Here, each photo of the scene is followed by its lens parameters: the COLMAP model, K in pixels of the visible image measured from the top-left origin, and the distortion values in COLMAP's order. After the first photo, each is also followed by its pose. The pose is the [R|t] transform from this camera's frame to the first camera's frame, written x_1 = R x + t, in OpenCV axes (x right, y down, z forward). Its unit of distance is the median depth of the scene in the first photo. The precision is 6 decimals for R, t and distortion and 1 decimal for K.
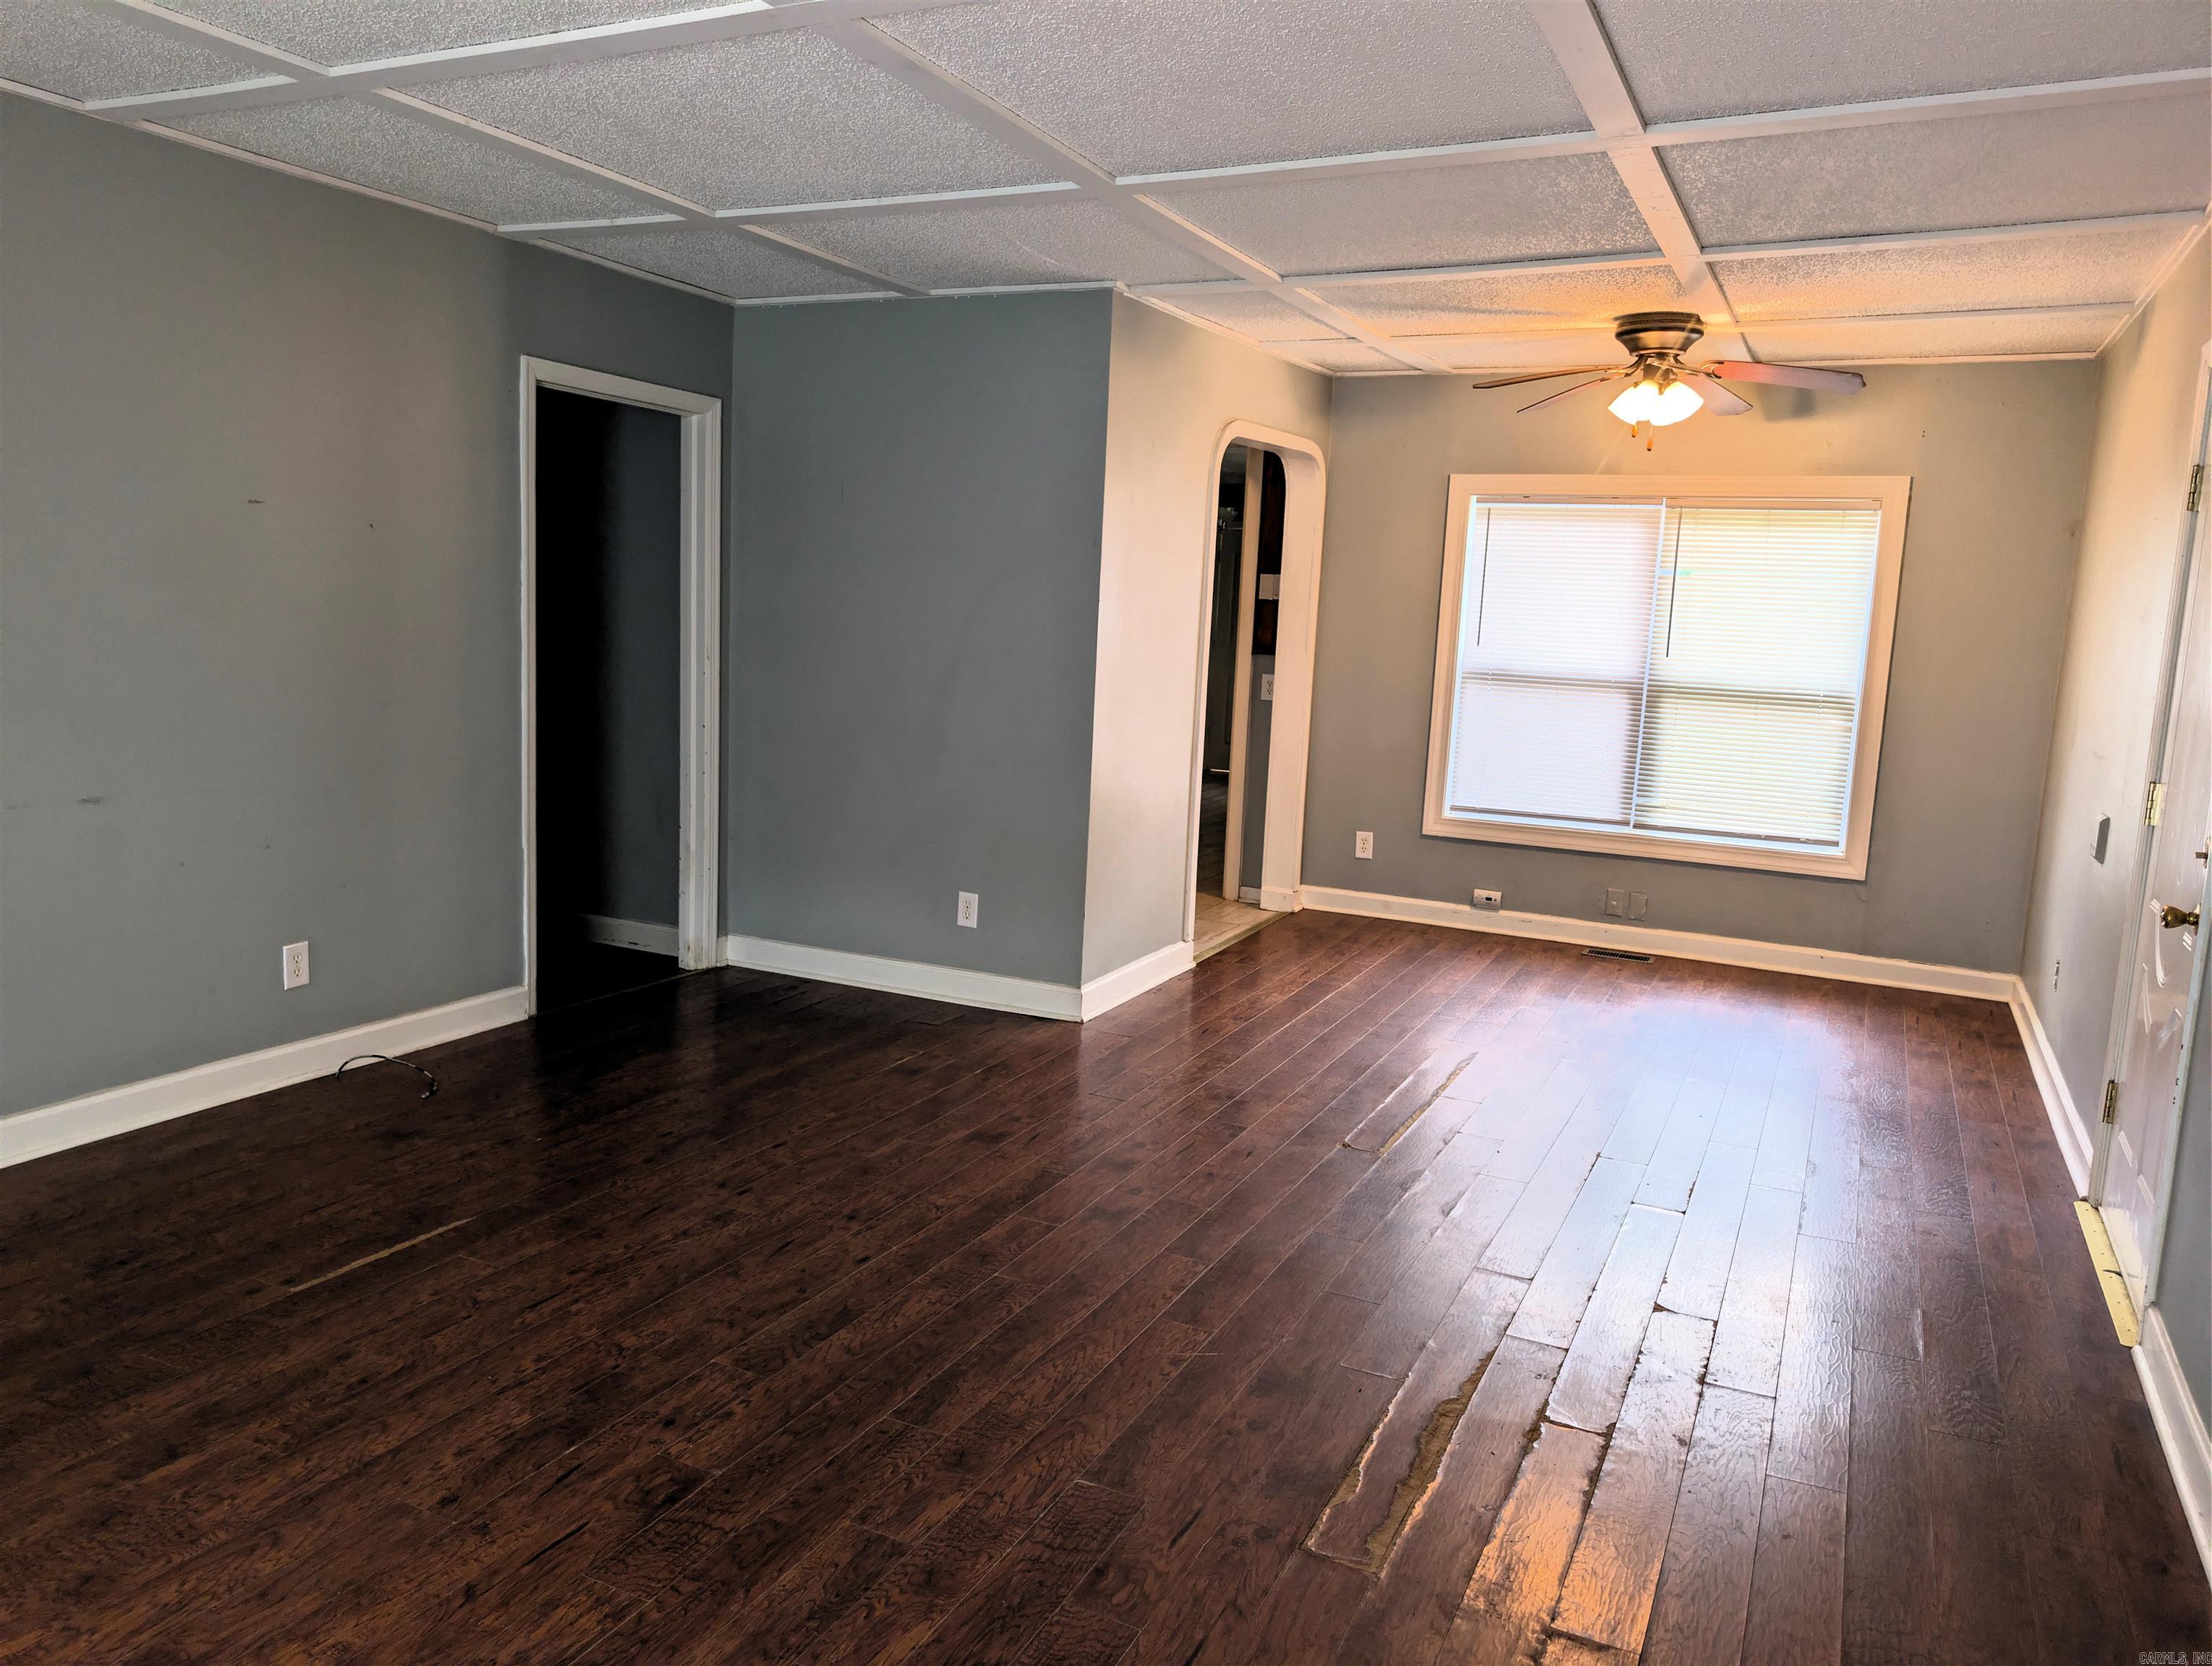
lens RADIAL K [[1599.1, 0, 1061.6], [0, 1599.1, 807.3], [0, 0, 1]] dist [0.018576, -0.003282]
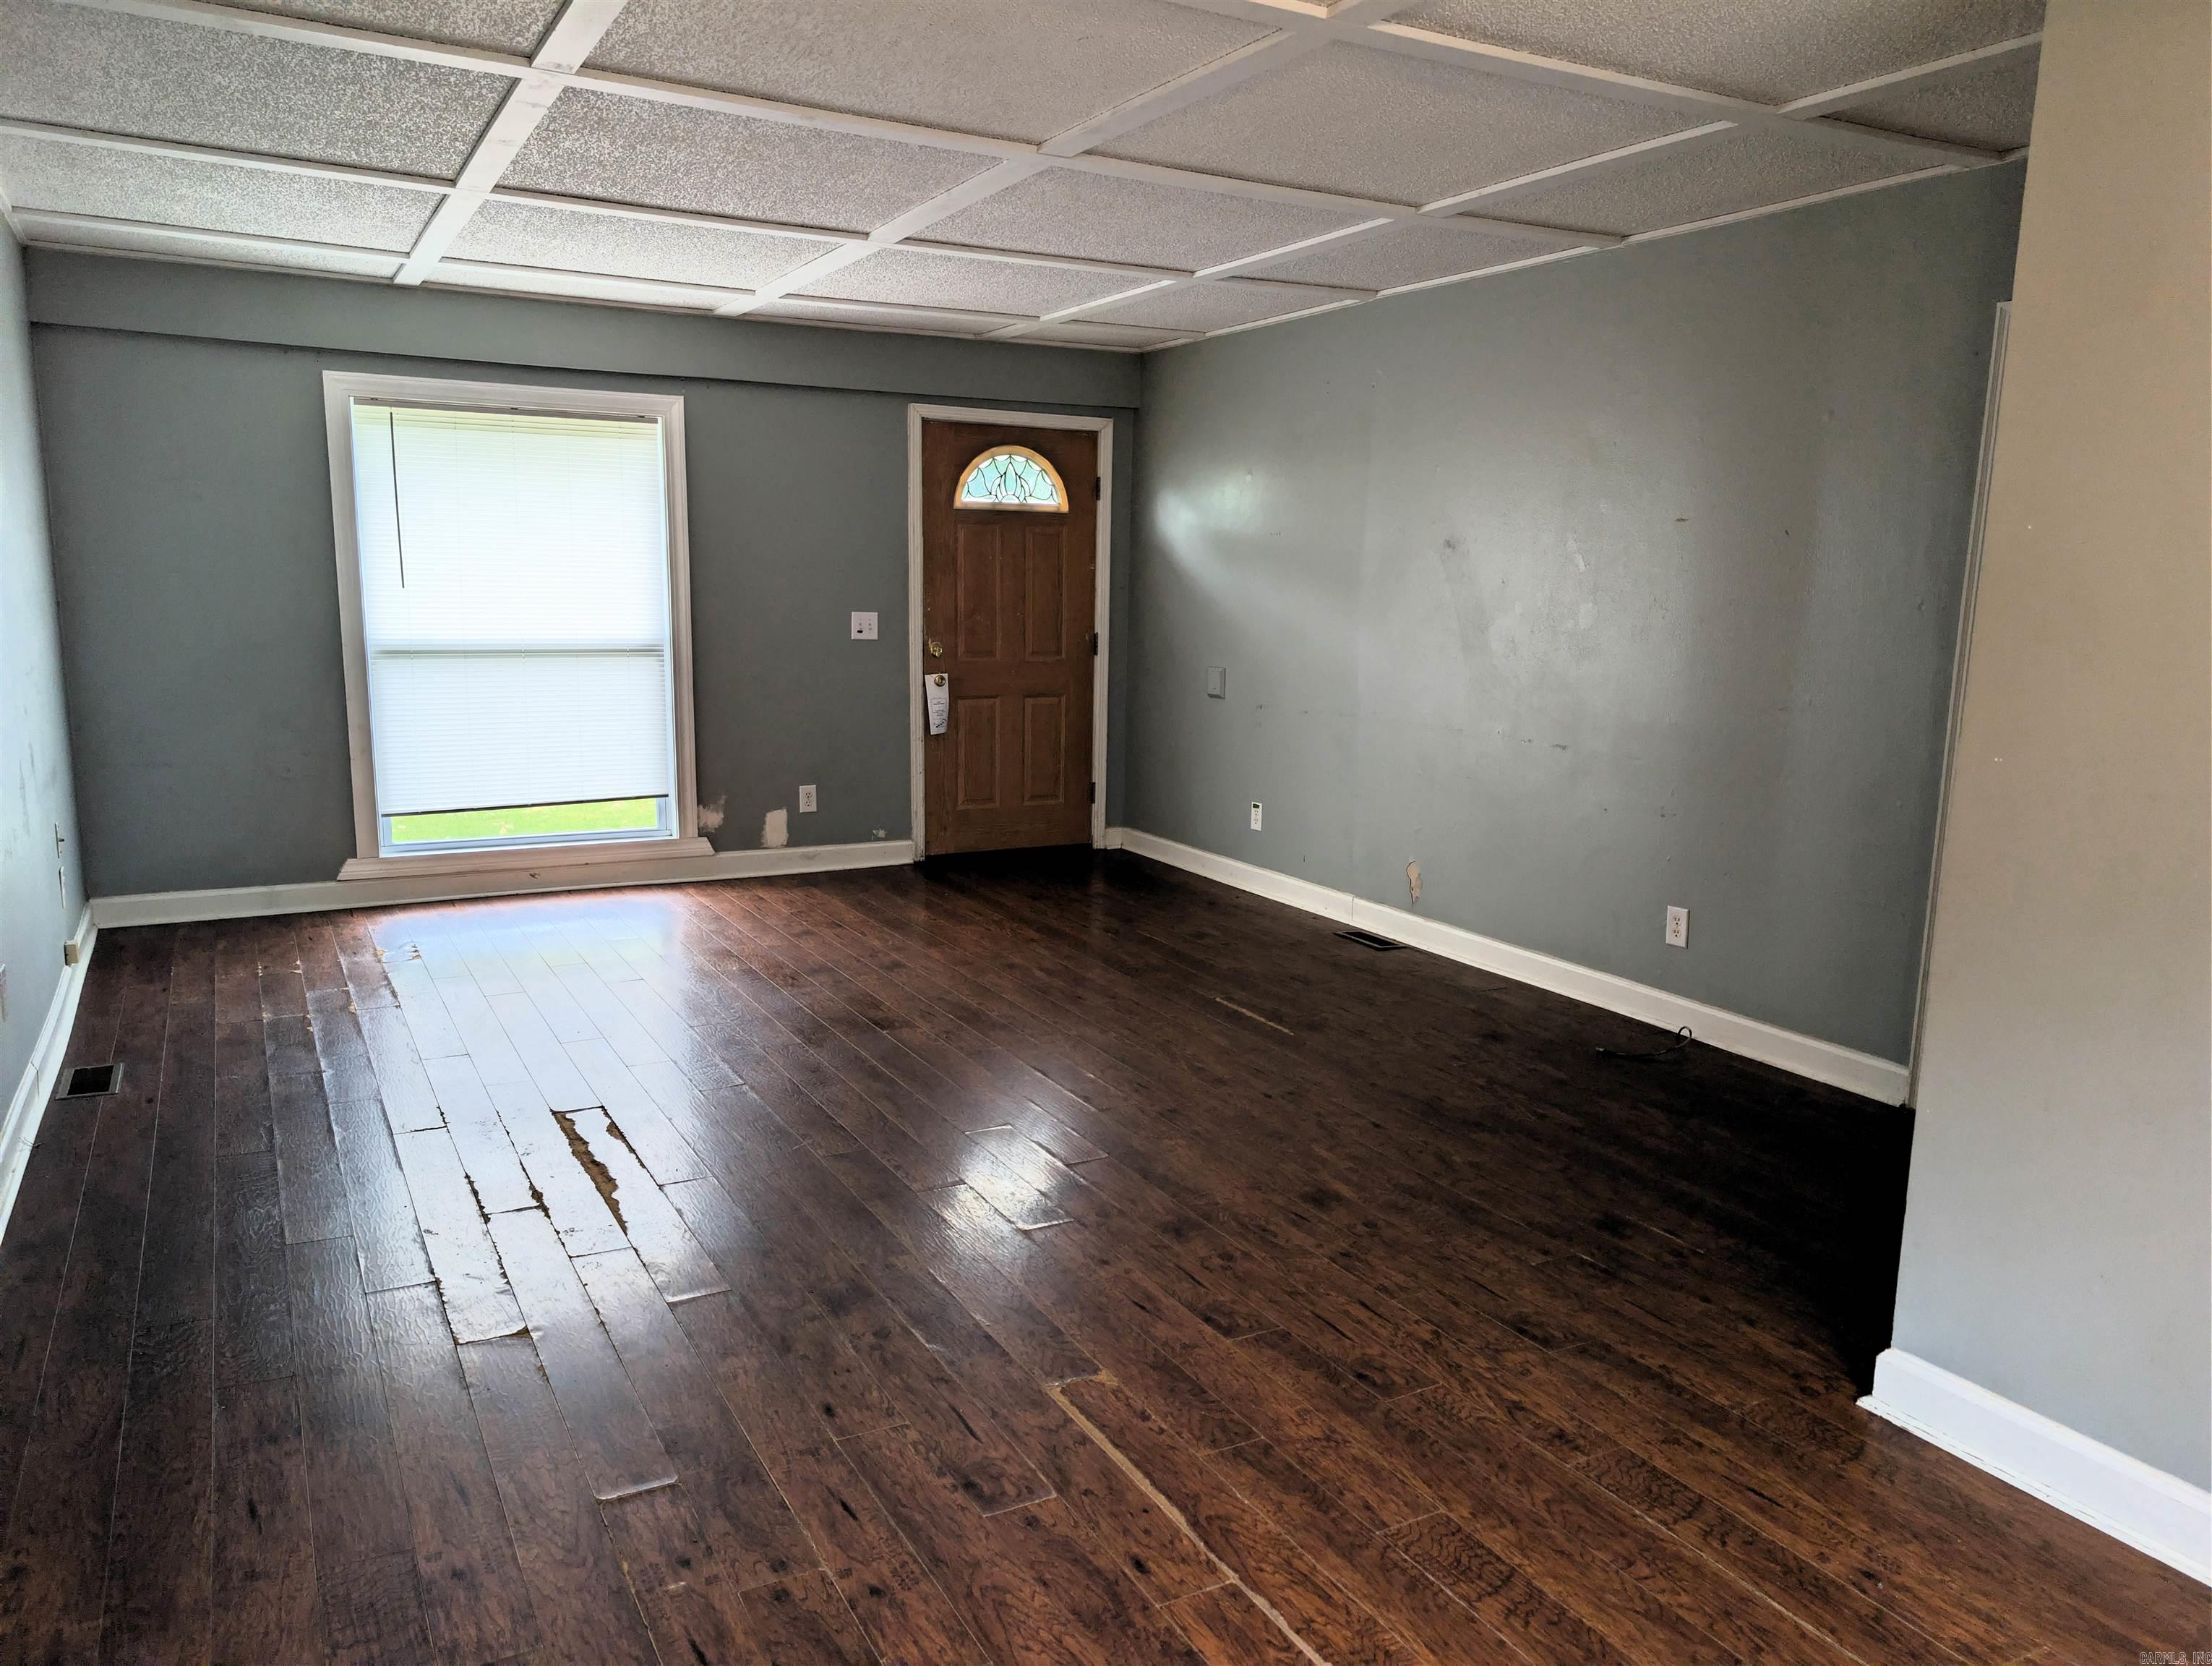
lens RADIAL K [[1599.1, 0, 1120.0], [0, 1599.1, 835.1], [0, 0, 1]] dist [0.018576, -0.003282]
pose [[-0.561246, 0.081228, -0.823653, 0.543383], [-0.151909, 0.968156, 0.198992, -0.105093], [0.813588, 0.236804, -0.531035, 1.019480]]
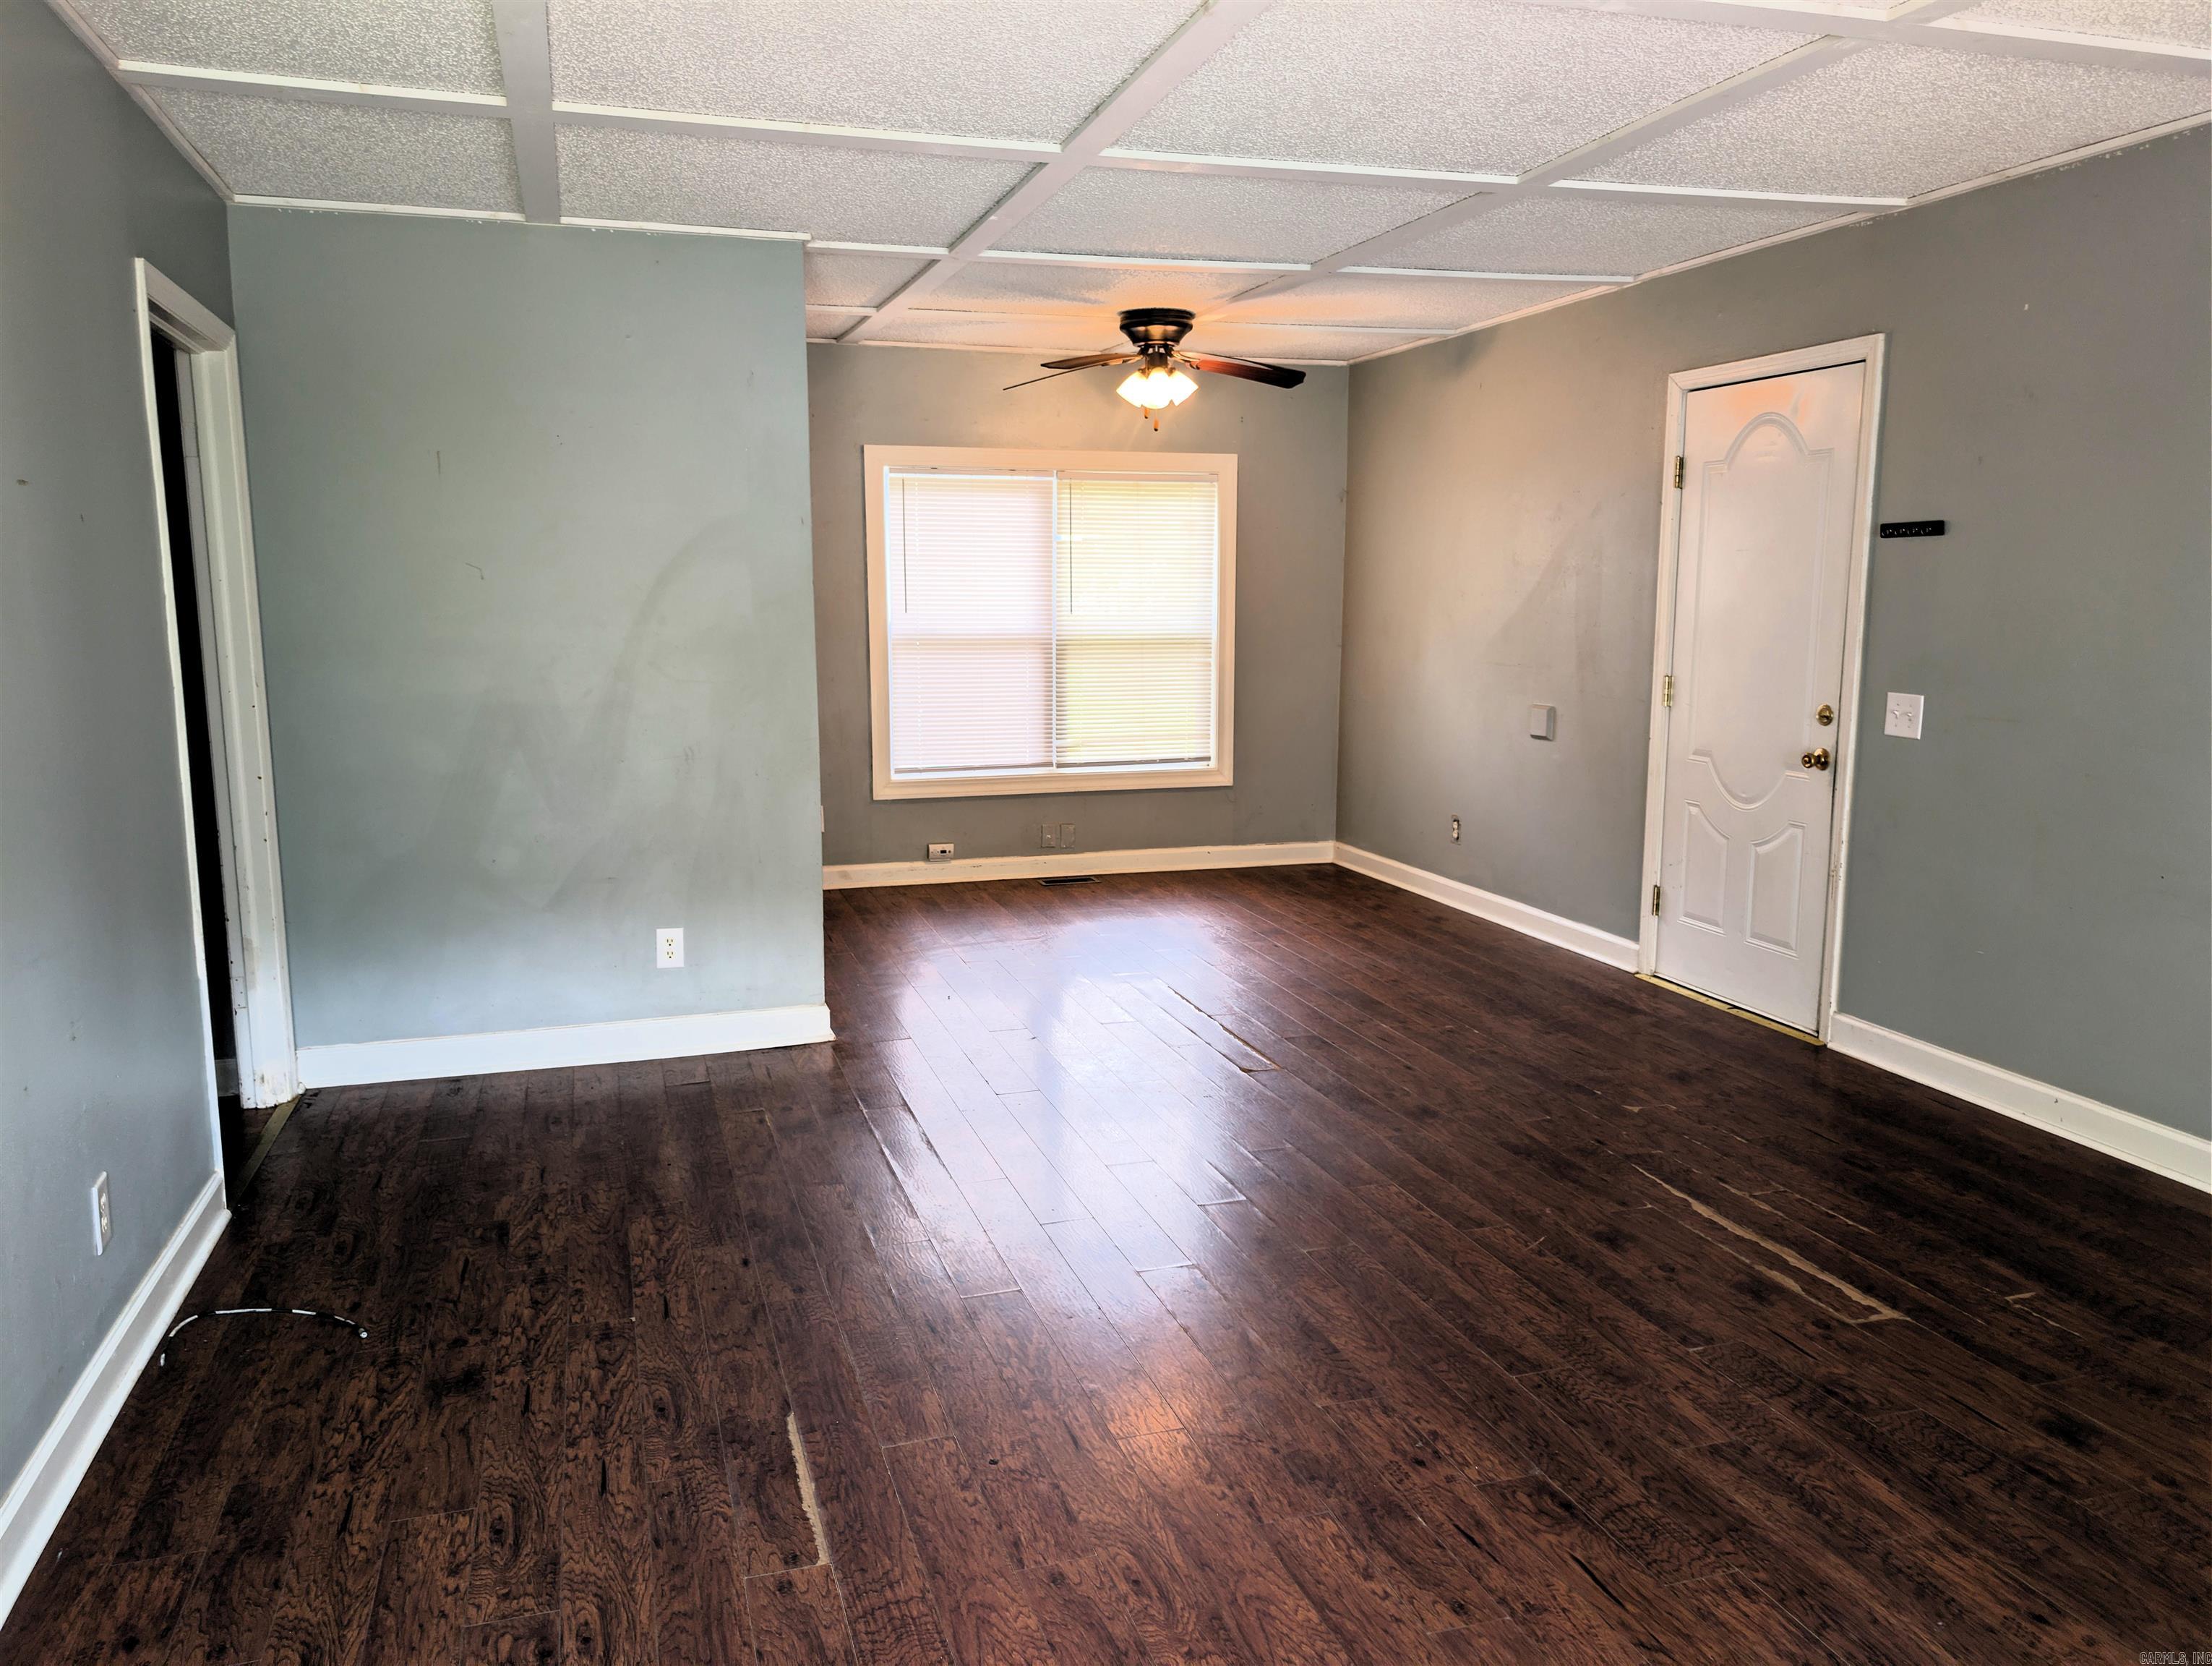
lens RADIAL K [[1599.1, 0, 1089.2], [0, 1599.1, 822.1], [0, 0, 1]] dist [0.018576, -0.003282]
pose [[0.720436, -0.145721, 0.678040, -0.485872], [0.122985, 0.989025, 0.081881, -0.047517], [-0.682530, 0.024399, 0.730450, 0.212459]]
